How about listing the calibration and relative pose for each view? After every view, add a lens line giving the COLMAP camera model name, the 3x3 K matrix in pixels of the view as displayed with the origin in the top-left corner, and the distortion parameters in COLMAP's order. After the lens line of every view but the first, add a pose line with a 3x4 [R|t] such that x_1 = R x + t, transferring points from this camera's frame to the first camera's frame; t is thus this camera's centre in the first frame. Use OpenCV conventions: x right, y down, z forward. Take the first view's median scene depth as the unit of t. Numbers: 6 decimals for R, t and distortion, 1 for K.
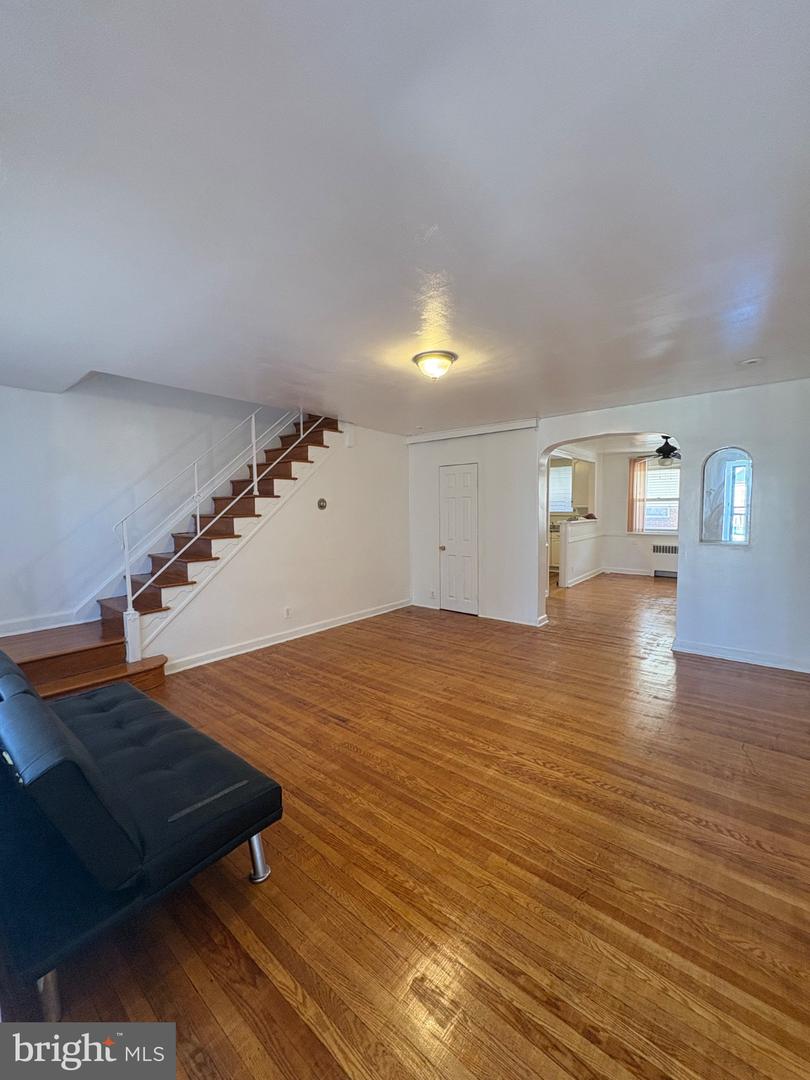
lens RADIAL K [[432.2, 0, 413.1], [0, 432.2, 545.2], [0, 0, 1]] dist [-0.000997, 0.000880]
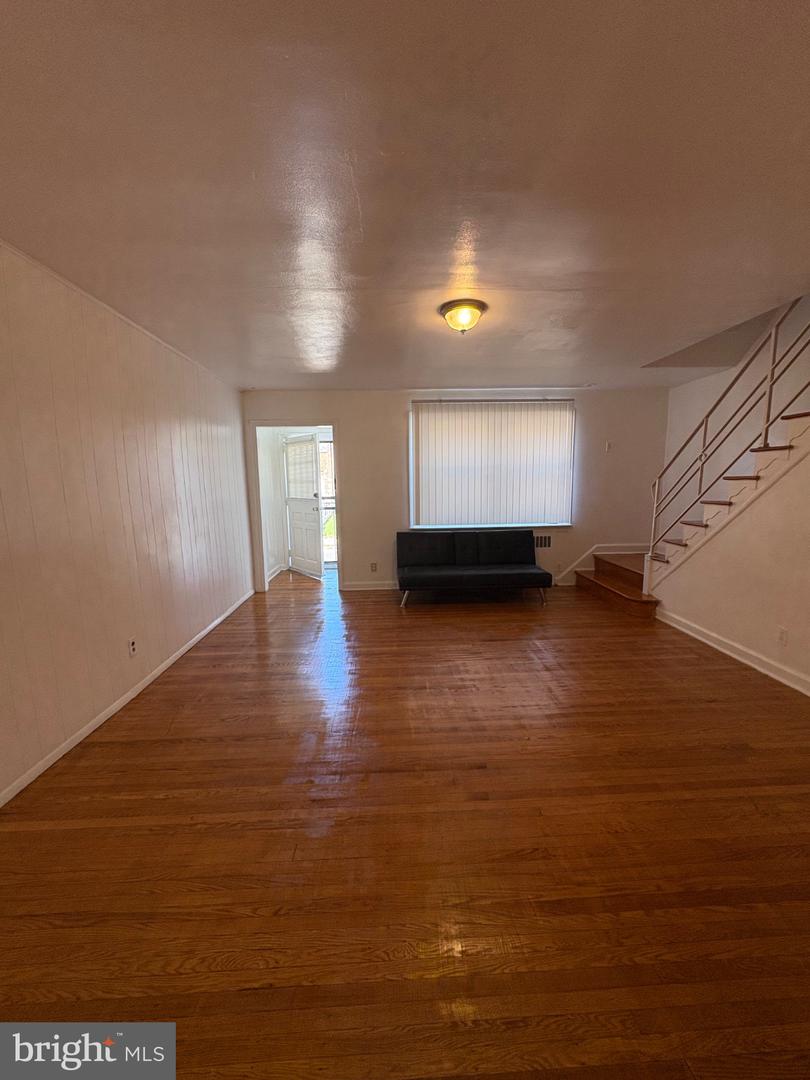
lens RADIAL K [[432.2, 0, 409.6], [0, 432.2, 542.1], [0, 0, 1]] dist [-0.000997, 0.000880]
pose [[-0.746815, 0.114136, -0.655164, 0.655698], [-0.035831, 0.976826, 0.211017, -0.116114], [0.664065, 0.181066, -0.725419, 1.384504]]
